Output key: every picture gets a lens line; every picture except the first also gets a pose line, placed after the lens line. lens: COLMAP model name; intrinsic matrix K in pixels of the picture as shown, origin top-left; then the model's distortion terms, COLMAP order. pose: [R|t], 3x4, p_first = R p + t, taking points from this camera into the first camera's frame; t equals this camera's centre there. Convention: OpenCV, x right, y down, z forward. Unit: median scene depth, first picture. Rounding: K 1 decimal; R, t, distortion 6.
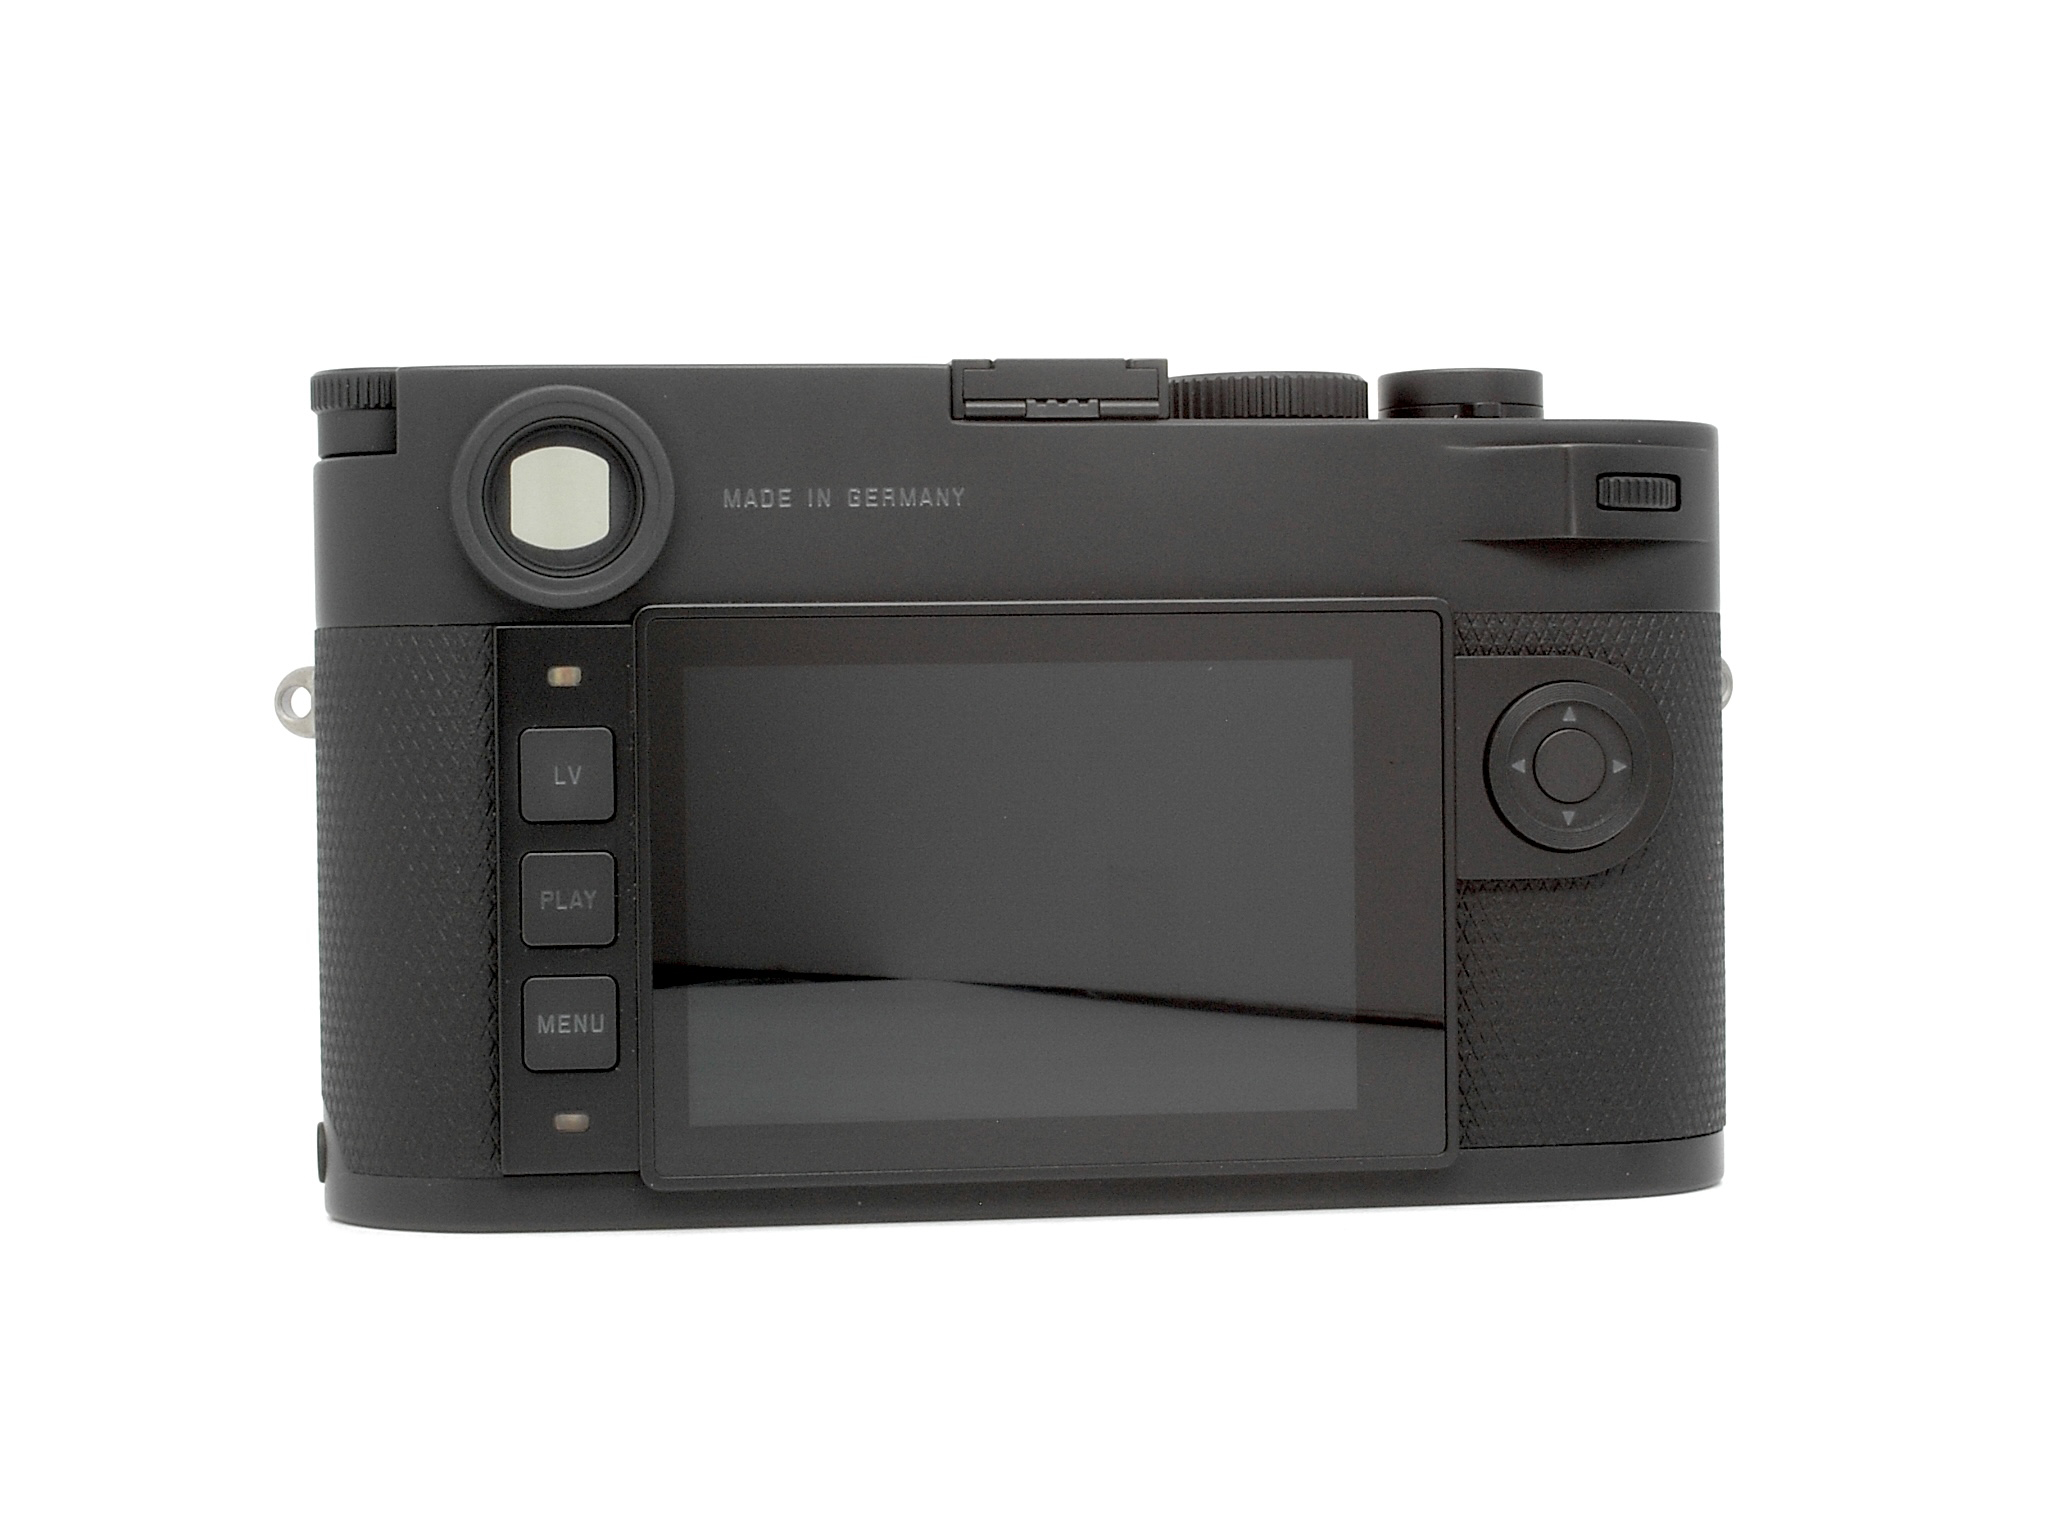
lens RADIAL K [[4234.2, 0, 1024.0], [0, 4234.2, 768.0], [0, 0, 1]] dist [0.062111, -3.707143]
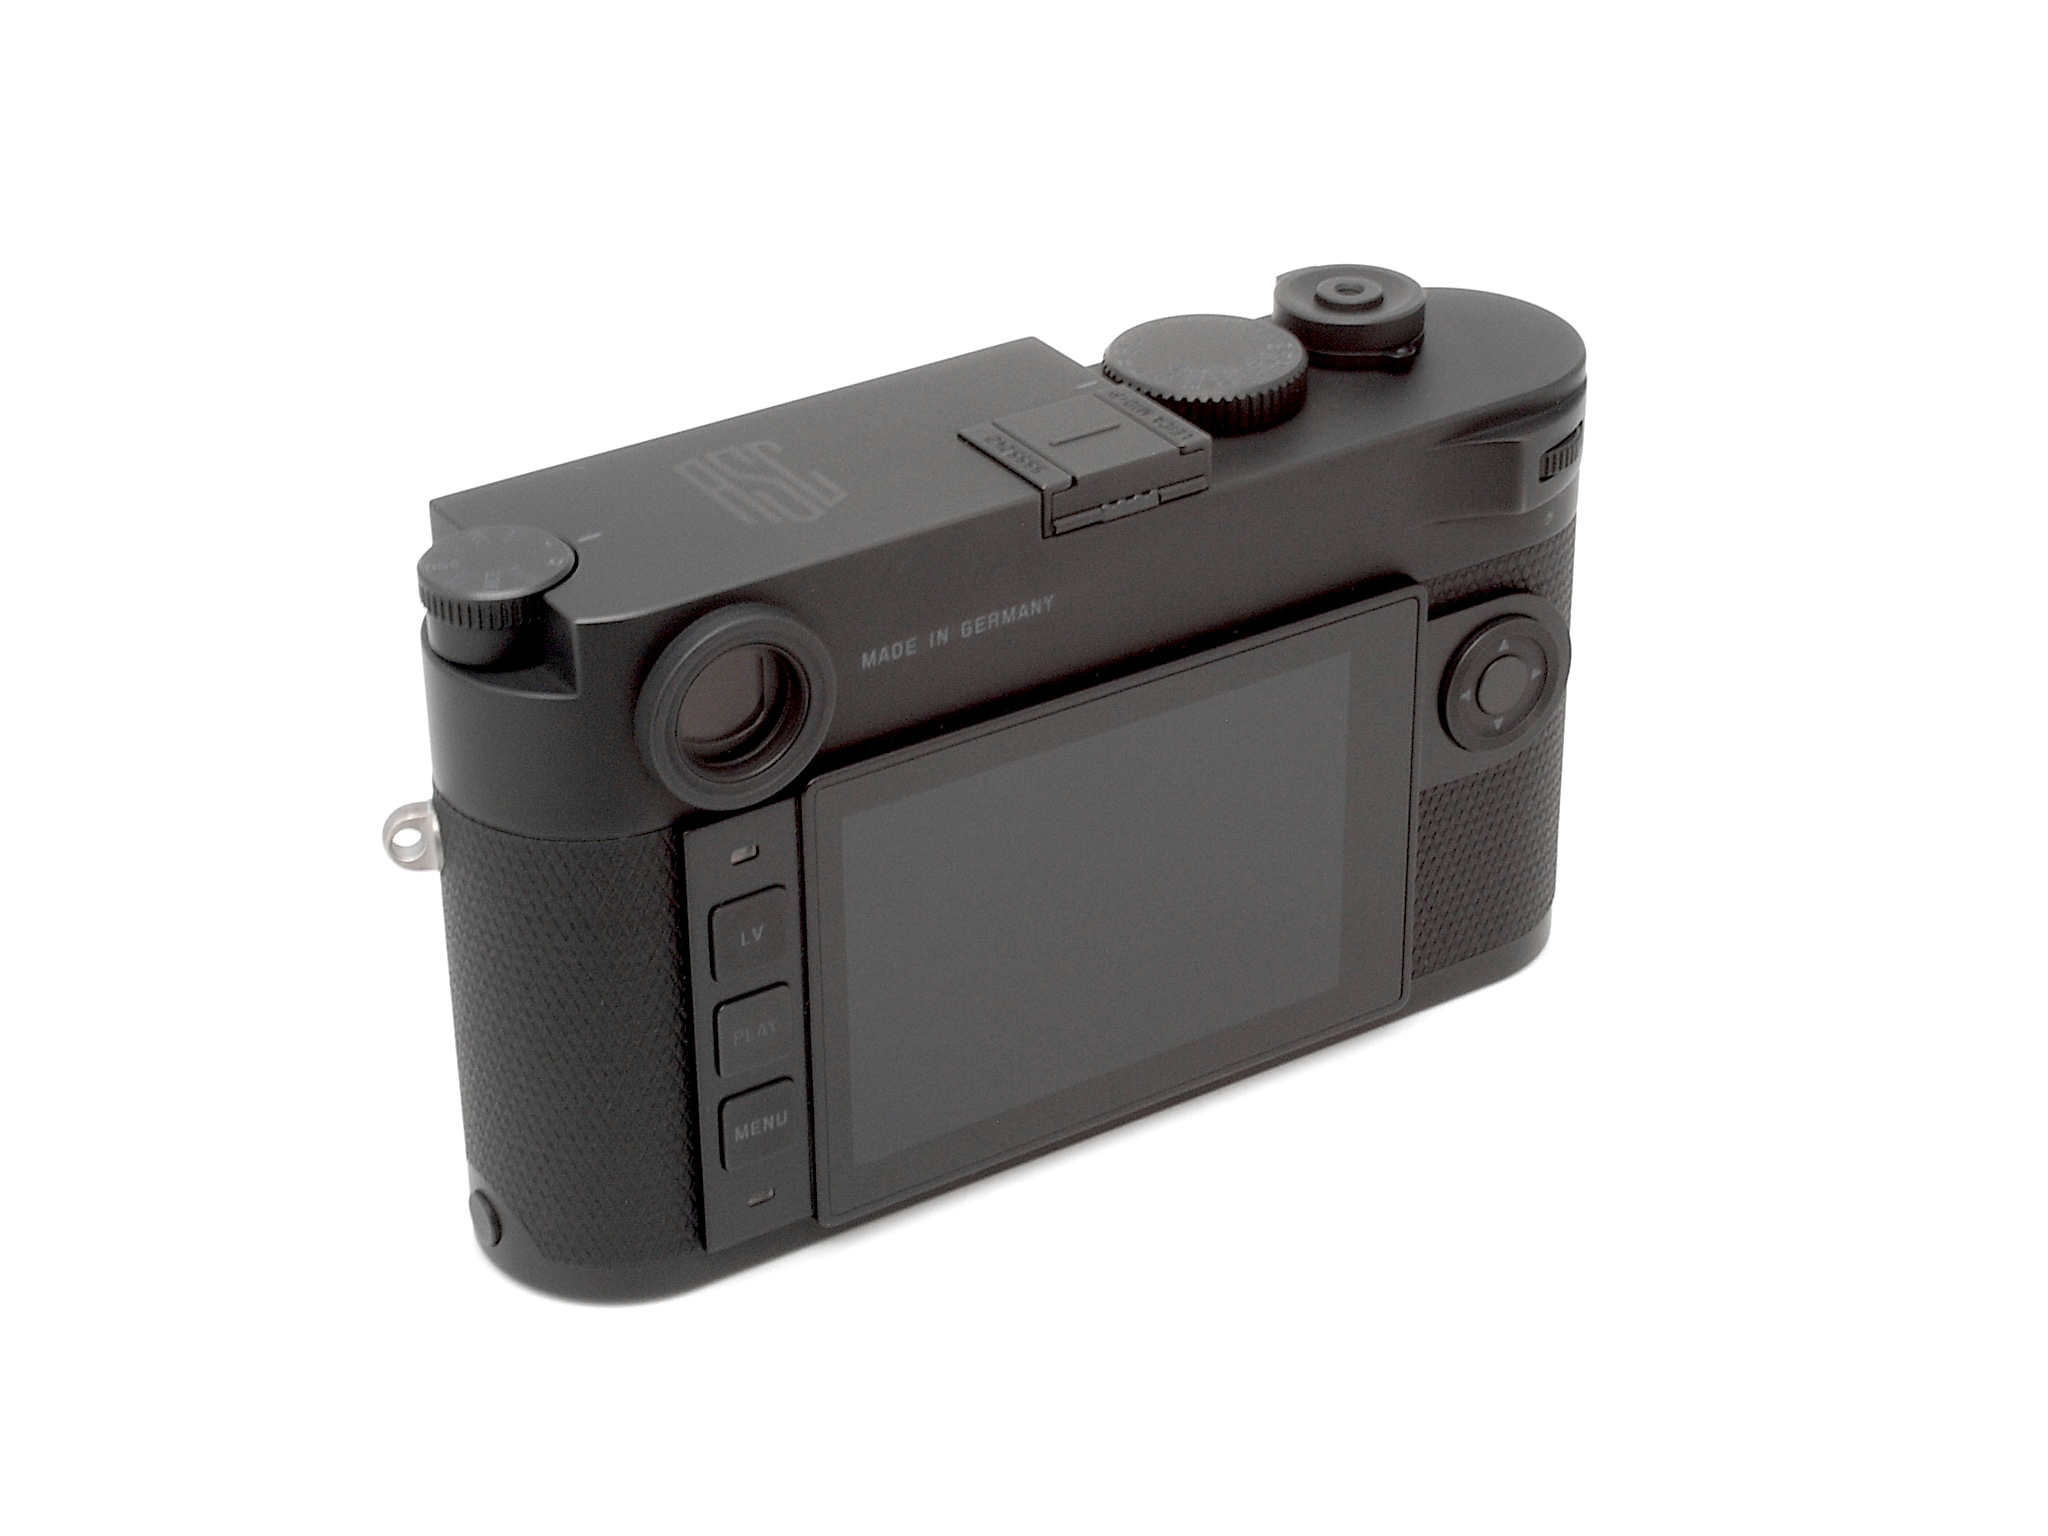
lens RADIAL K [[4234.2, 0, 1024.0], [0, 4234.2, 768.0], [0, 0, 1]] dist [0.062111, -3.707143]
pose [[0.905575, -0.205935, 0.370843, -0.428620], [0.002554, 0.876878, 0.480707, -0.544235], [-0.424178, -0.434369, 0.794604, 0.129483]]
